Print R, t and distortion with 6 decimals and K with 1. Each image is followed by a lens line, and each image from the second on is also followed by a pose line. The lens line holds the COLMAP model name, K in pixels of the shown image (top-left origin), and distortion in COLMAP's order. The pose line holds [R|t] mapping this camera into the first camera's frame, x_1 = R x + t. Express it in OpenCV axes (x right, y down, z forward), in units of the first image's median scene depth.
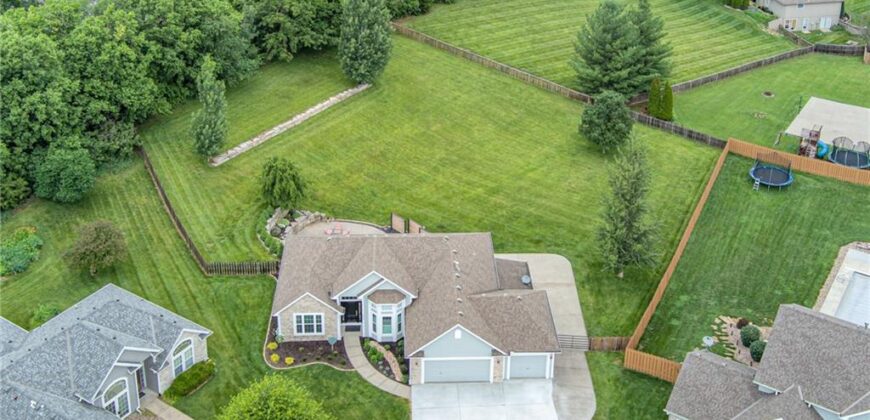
lens RADIAL K [[955.2, 0, 430.7], [0, 955.2, 144.9], [0, 0, 1]] dist [-0.018757, 0.000000]
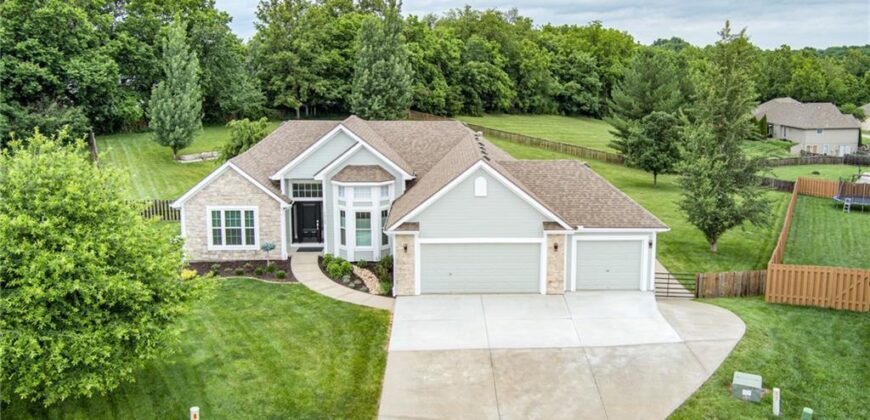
lens RADIAL K [[730.5, 0, 464.2], [0, 730.5, 244.3], [0, 0, 1]] dist [-0.014724, 0.005366]
pose [[0.999991, -0.002976, -0.003020, 0.014778], [0.002261, 0.976837, -0.213972, 0.235410], [0.003587, 0.213963, 0.976835, 0.442435]]
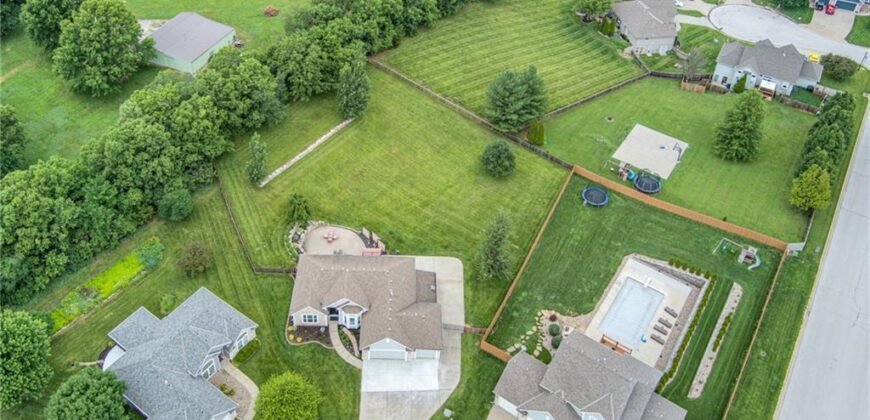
lens RADIAL K [[649.9, 0, 389.0], [0, 649.9, 164.7], [0, 0, 1]] dist [-0.019997, 0.002277]
pose [[0.998313, 0.043486, -0.038474, 0.047641], [-0.032433, 0.967258, 0.251714, -0.334638], [0.048161, -0.250041, 0.967037, -0.103683]]
